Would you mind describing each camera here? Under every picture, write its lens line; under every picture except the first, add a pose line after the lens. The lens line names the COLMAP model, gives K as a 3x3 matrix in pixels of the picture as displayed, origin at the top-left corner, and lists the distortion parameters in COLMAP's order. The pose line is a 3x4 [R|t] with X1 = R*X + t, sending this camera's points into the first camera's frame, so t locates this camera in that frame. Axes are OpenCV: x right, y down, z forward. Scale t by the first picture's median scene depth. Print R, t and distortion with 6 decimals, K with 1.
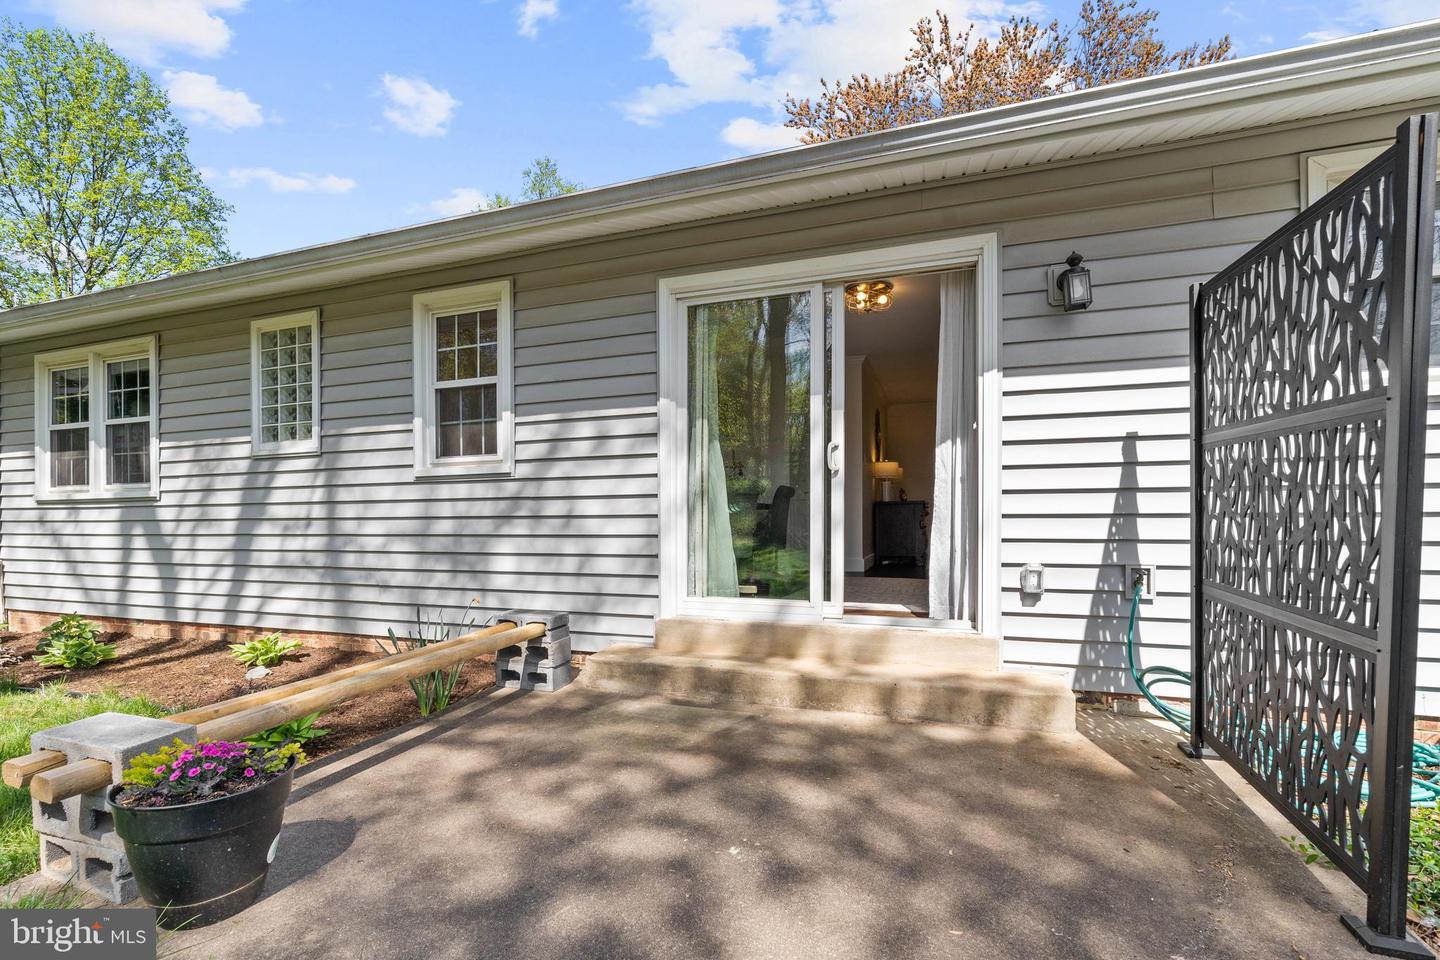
lens RADIAL K [[655.9, 0, 717.6], [0, 655.9, 523.9], [0, 0, 1]] dist [-0.002668, 0.000332]
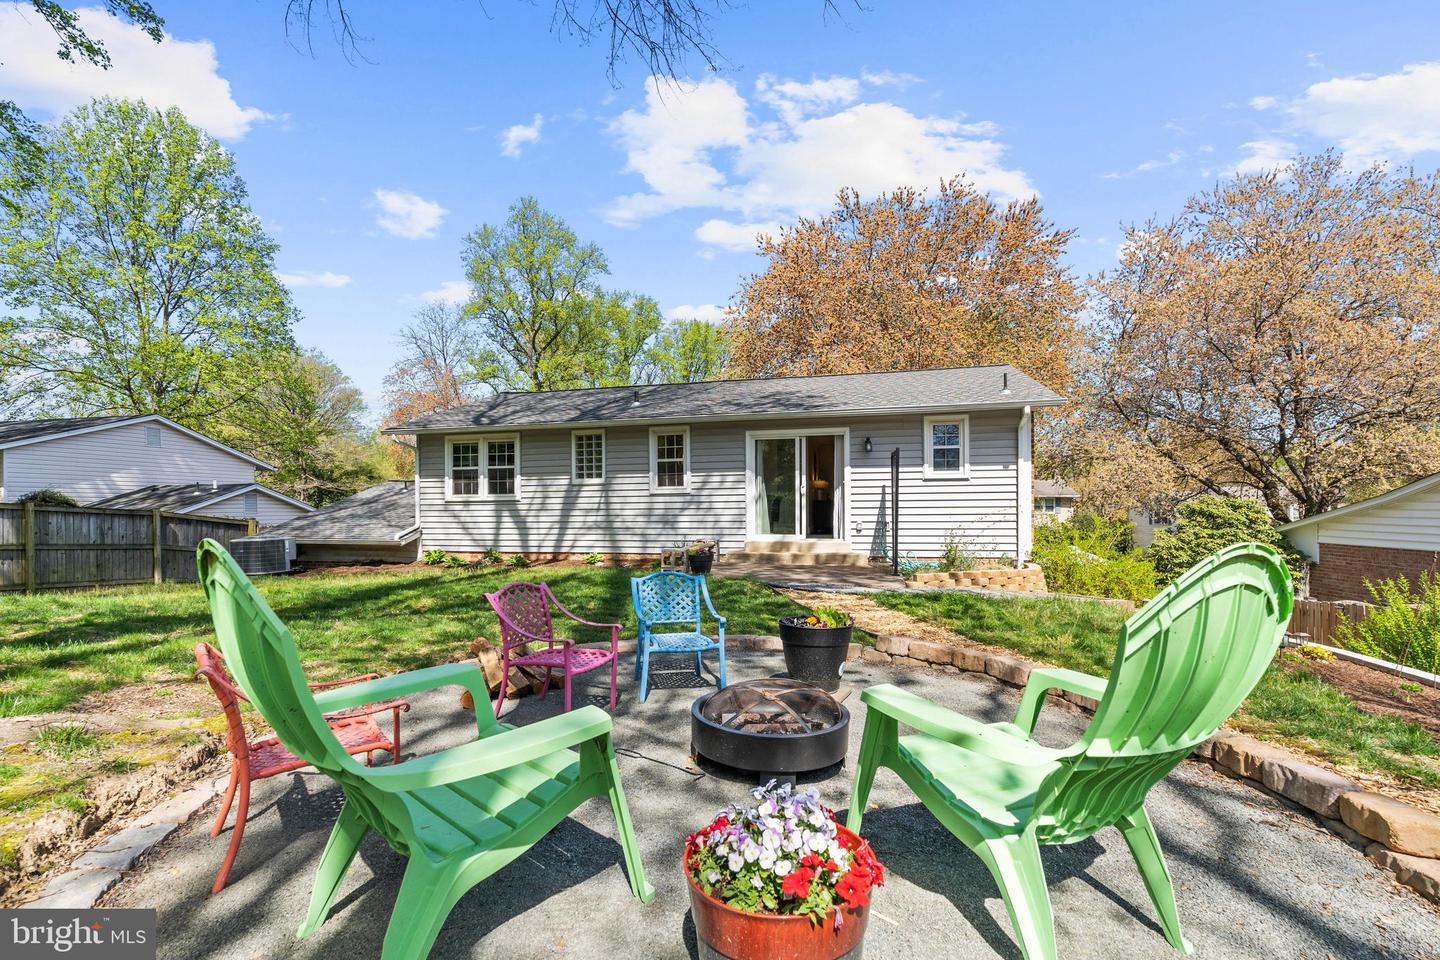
lens RADIAL K [[655.9, 0, 717.6], [0, 655.9, 523.9], [0, 0, 1]] dist [-0.002668, 0.000332]
pose [[0.994893, 0.007535, 0.100653, -0.434570], [-0.005811, 0.999832, -0.017407, 0.096582], [-0.100767, 0.016733, 0.994769, -1.677265]]
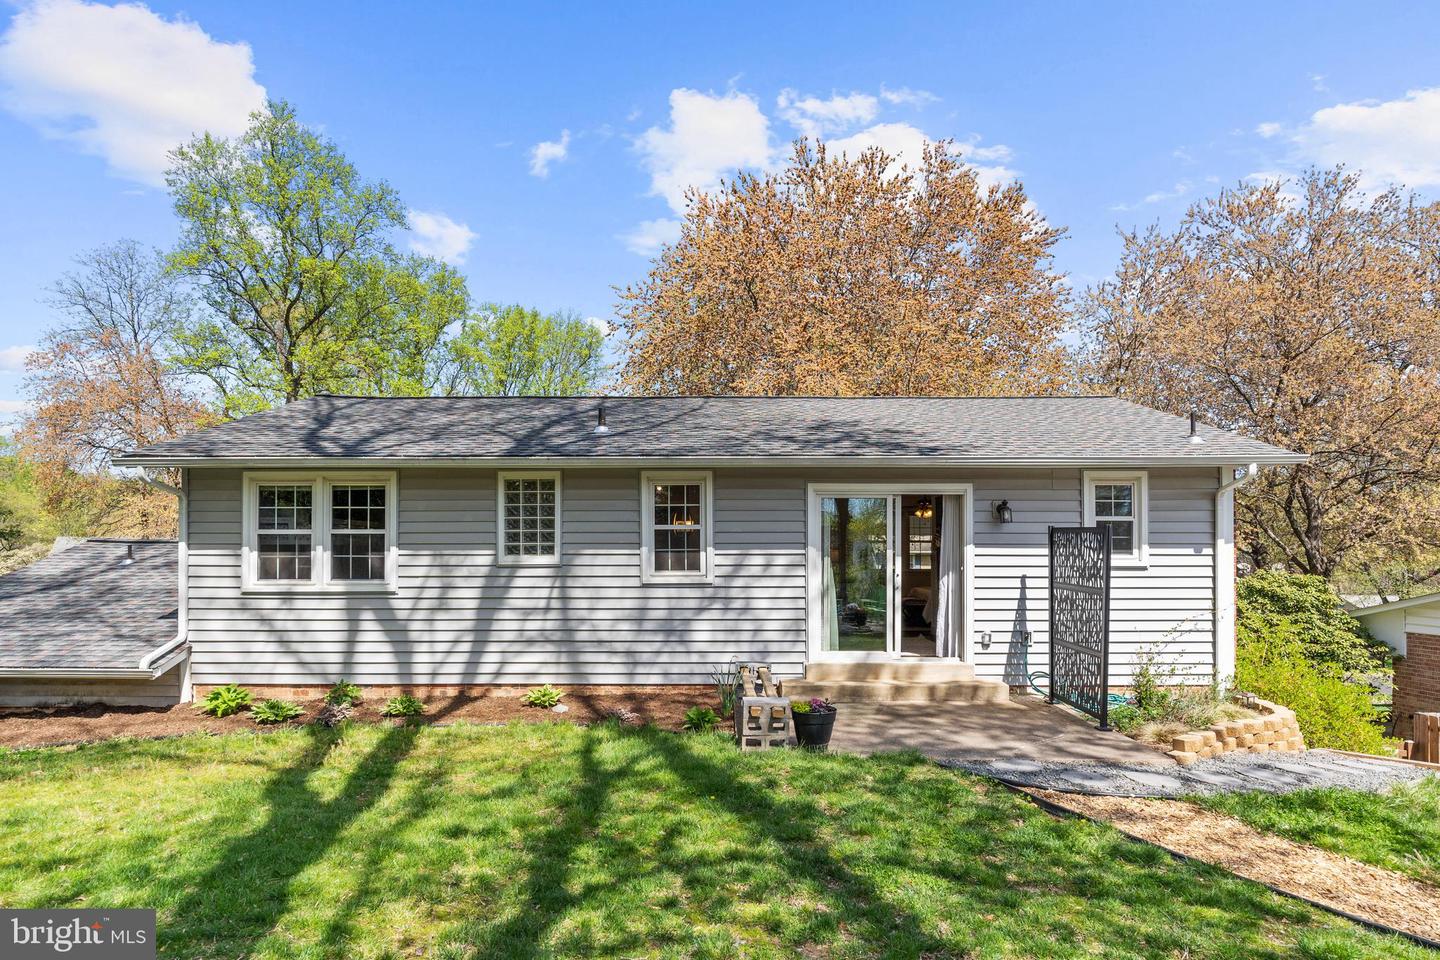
lens RADIAL K [[824.9, 0, 720.9], [0, 824.9, 566.0], [0, 0, 1]] dist [0.000410, 0.000229]
pose [[0.939105, 0.012648, 0.343398, -0.936319], [-0.003181, 0.999600, -0.028118, -0.055268], [-0.343616, 0.025313, 0.938769, -0.937320]]
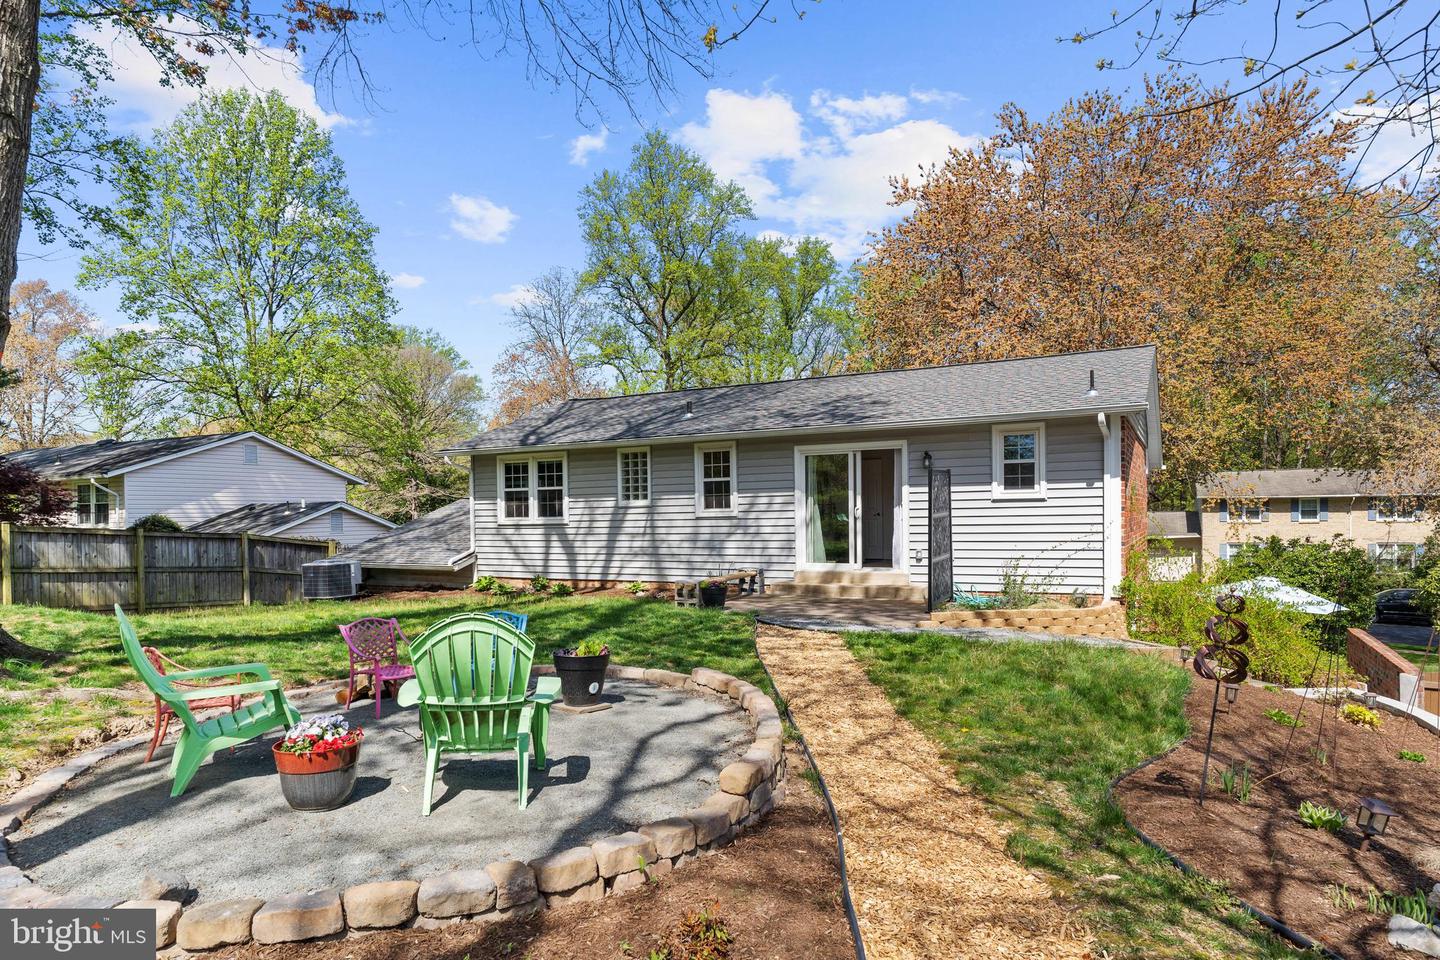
lens RADIAL K [[885.5, 0, 721.7], [0, 885.5, 549.2], [0, 0, 1]] dist [0.006457, -0.000181]
pose [[0.988854, 0.008355, -0.148656, 0.131878], [-0.007884, 0.999962, 0.003751, 0.036126], [0.148682, -0.002538, 0.988882, -2.201875]]
